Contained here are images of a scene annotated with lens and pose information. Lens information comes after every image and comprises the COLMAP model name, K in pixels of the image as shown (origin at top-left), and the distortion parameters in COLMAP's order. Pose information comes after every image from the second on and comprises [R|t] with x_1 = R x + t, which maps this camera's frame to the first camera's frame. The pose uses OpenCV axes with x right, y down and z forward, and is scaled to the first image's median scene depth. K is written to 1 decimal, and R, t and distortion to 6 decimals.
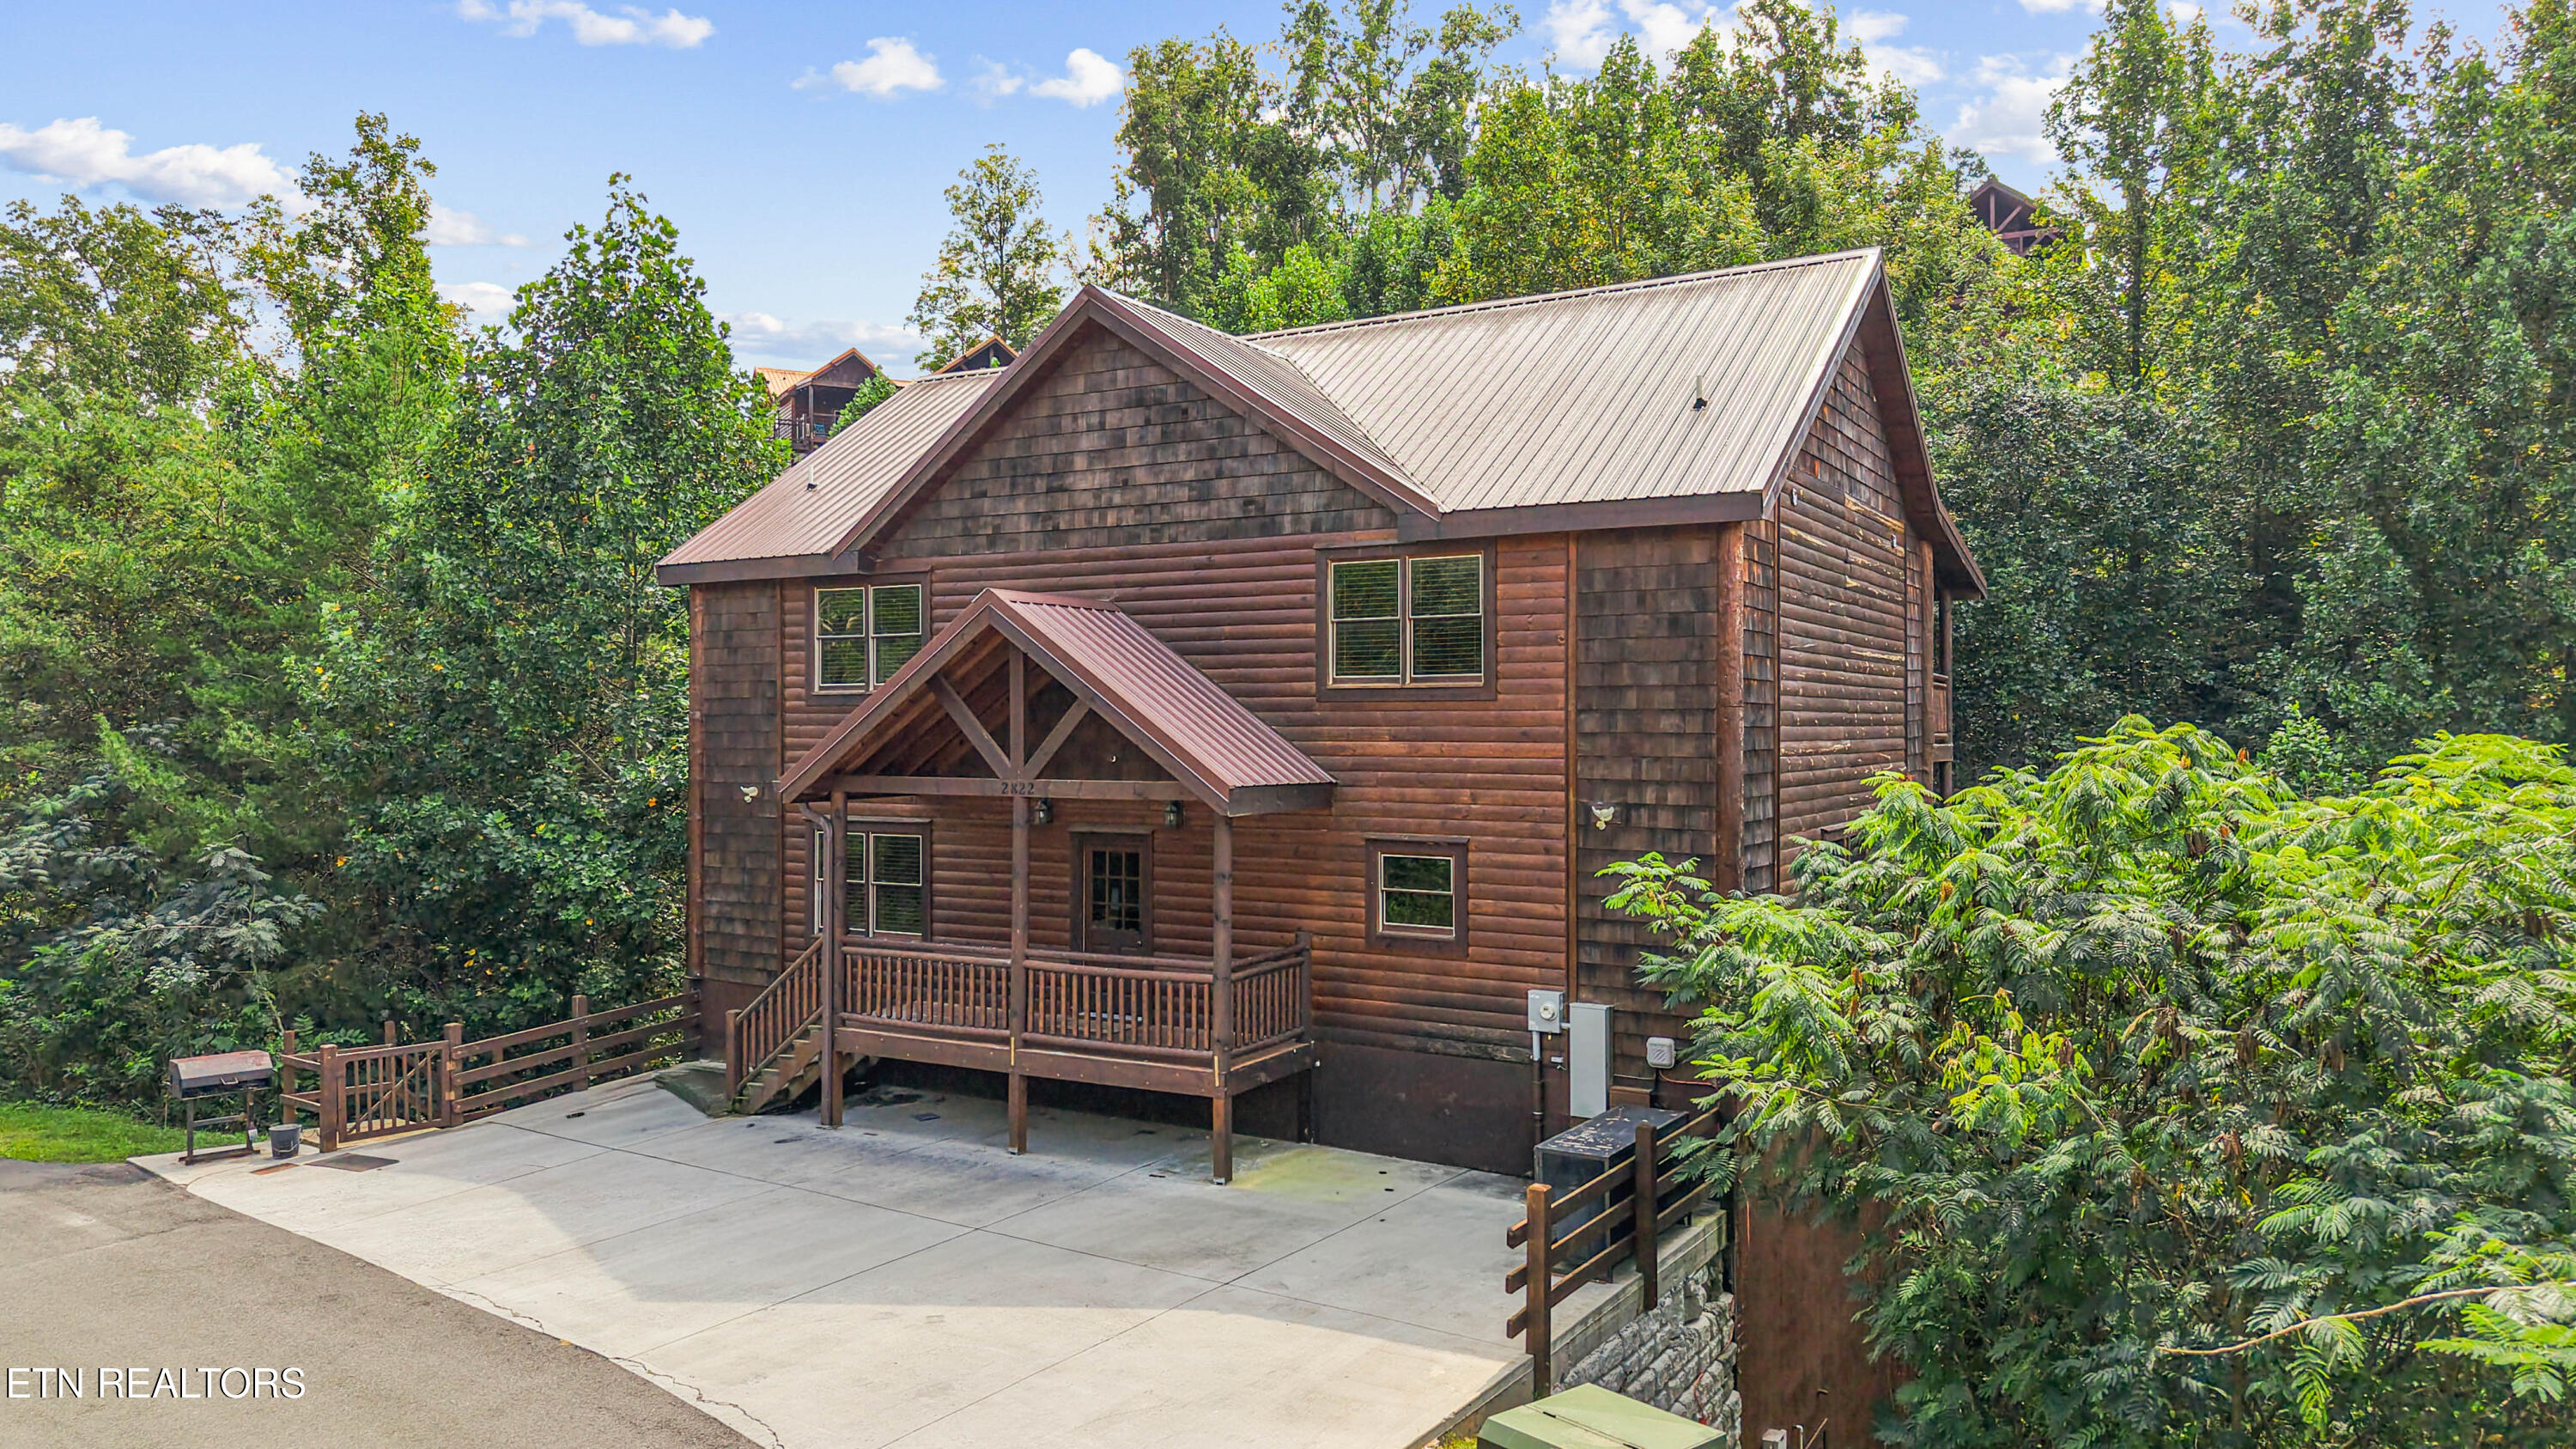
lens RADIAL K [[1769.6, 0, 1283.3], [0, 1769.6, 728.6], [0, 0, 1]] dist [0.001115, -0.000386]
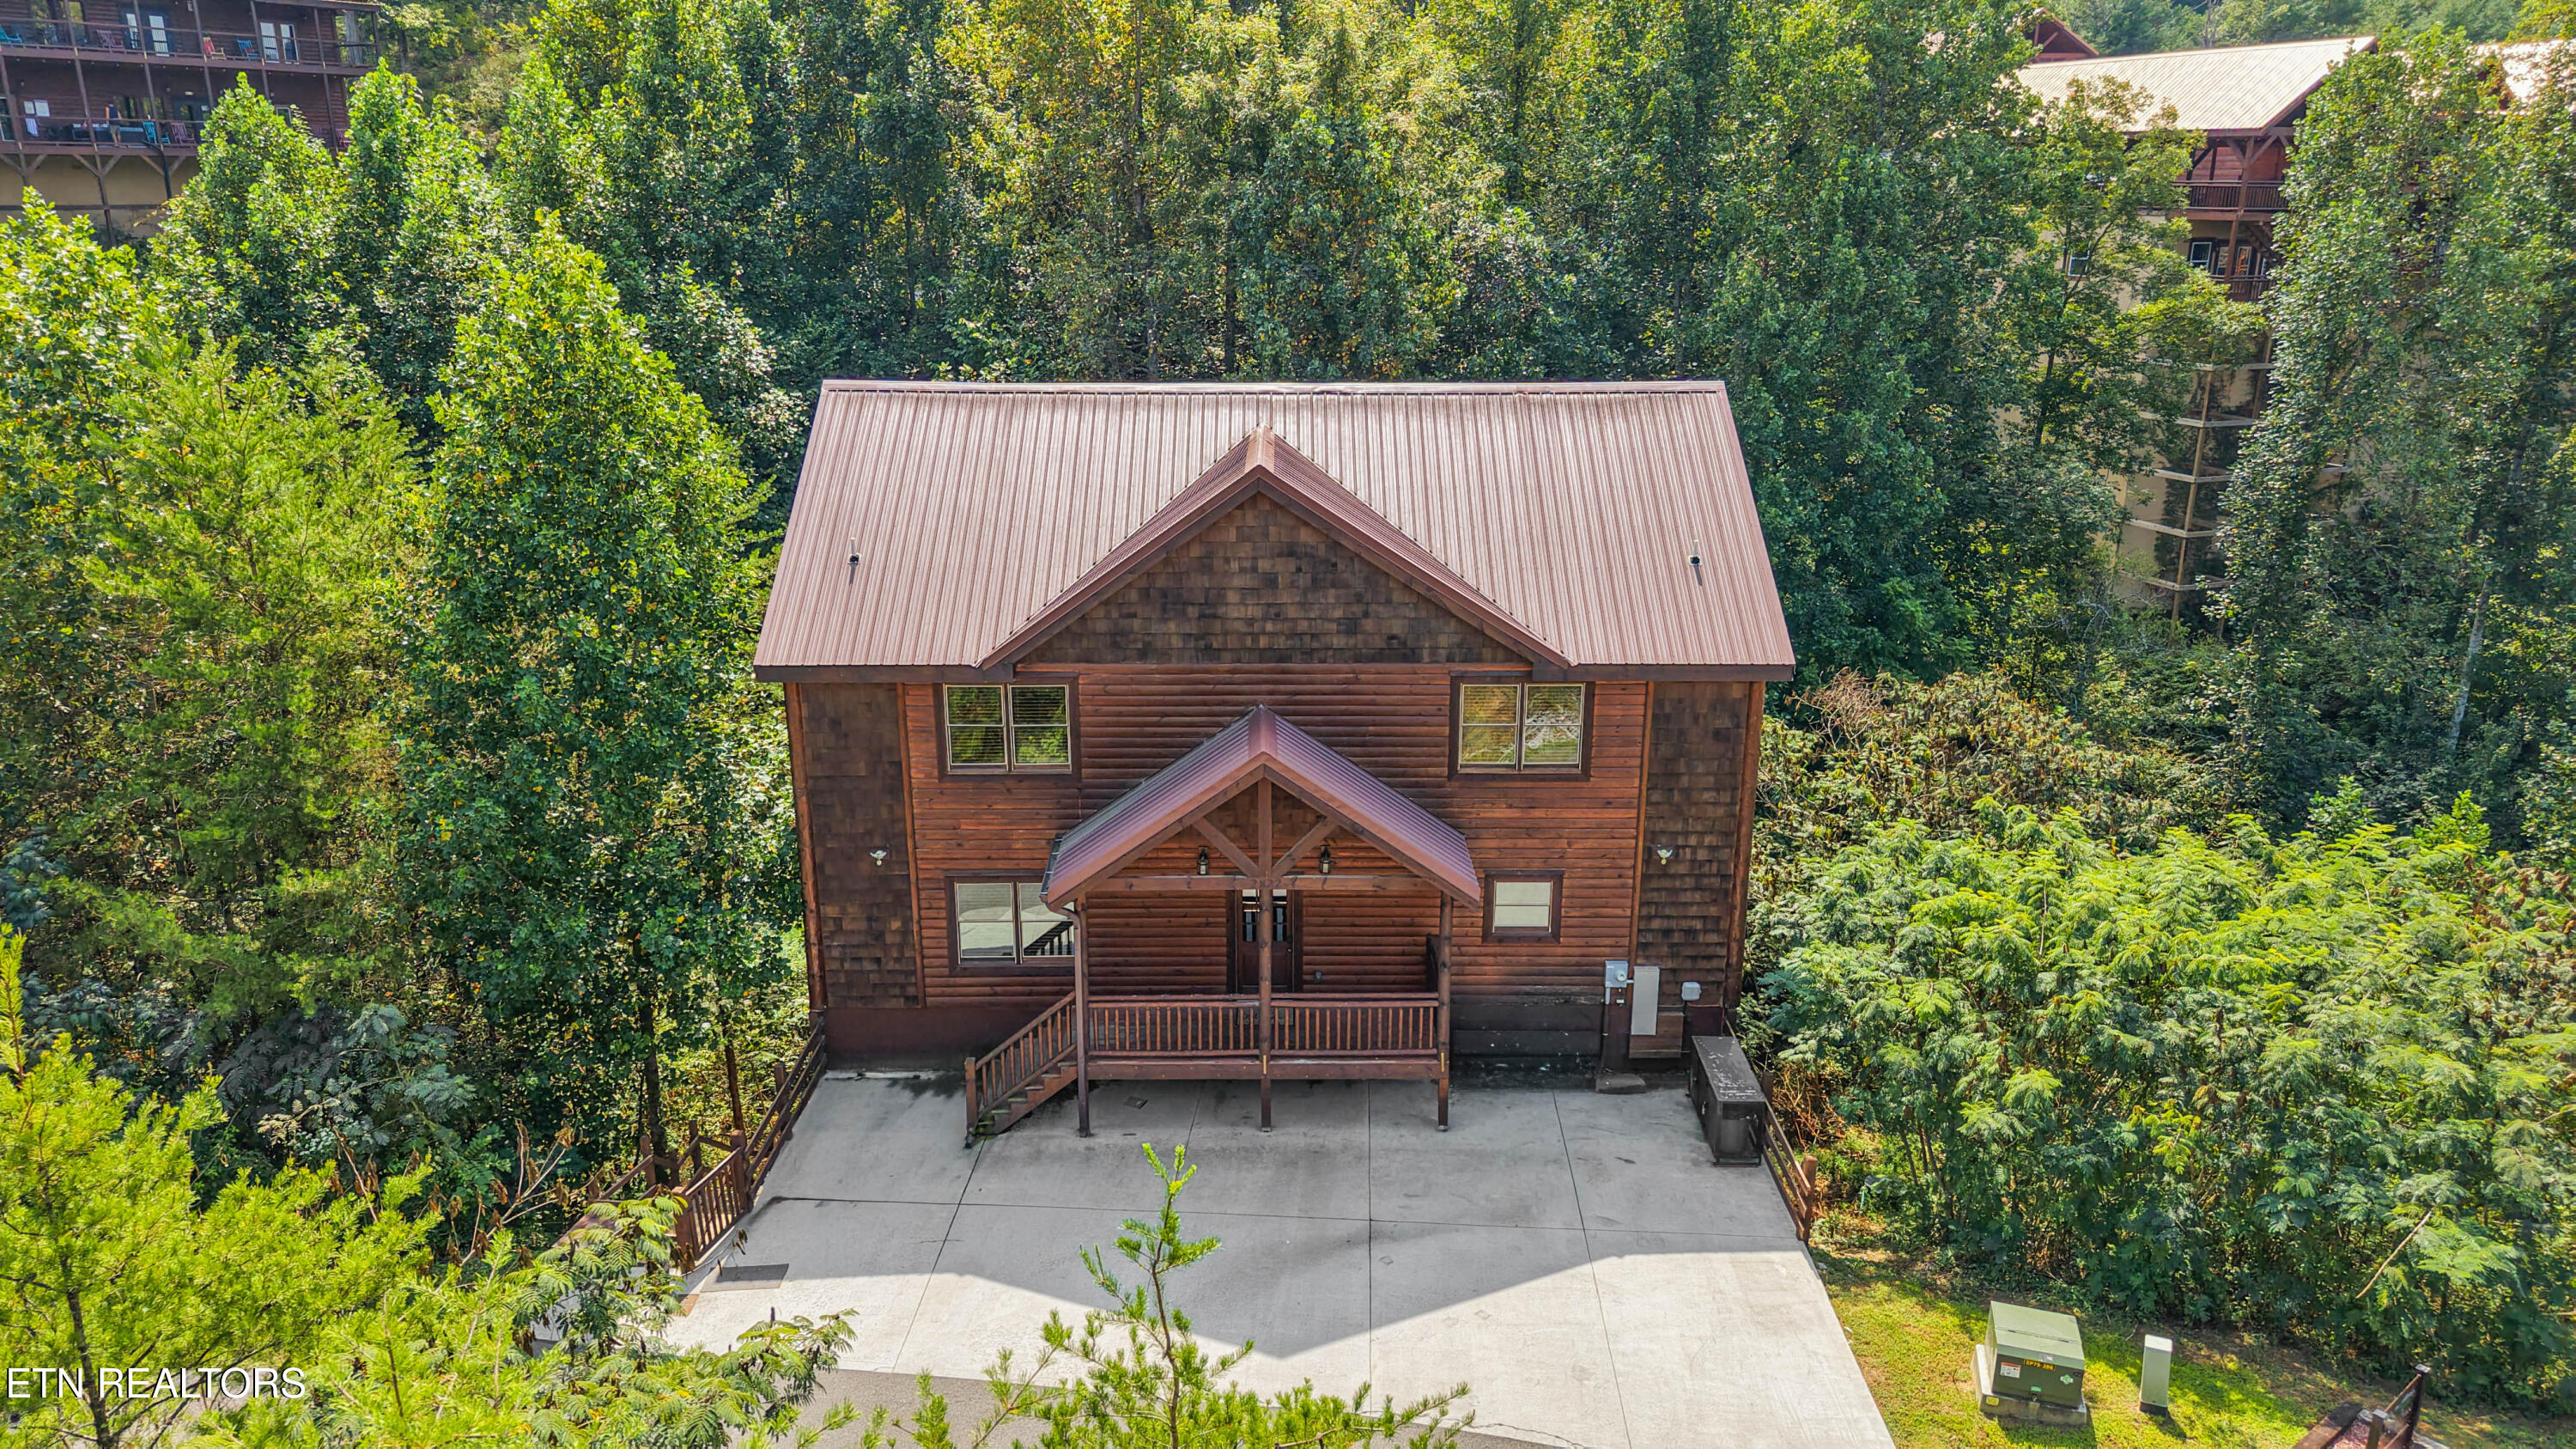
lens RADIAL K [[1769.6, 0, 1291.7], [0, 1769.6, 720.9], [0, 0, 1]] dist [0.001115, -0.000386]
pose [[0.857100, -0.149877, 0.492865, -0.761649], [-0.000700, 0.956402, 0.292052, -0.465168], [-0.515149, -0.250663, 0.819628, -0.057895]]
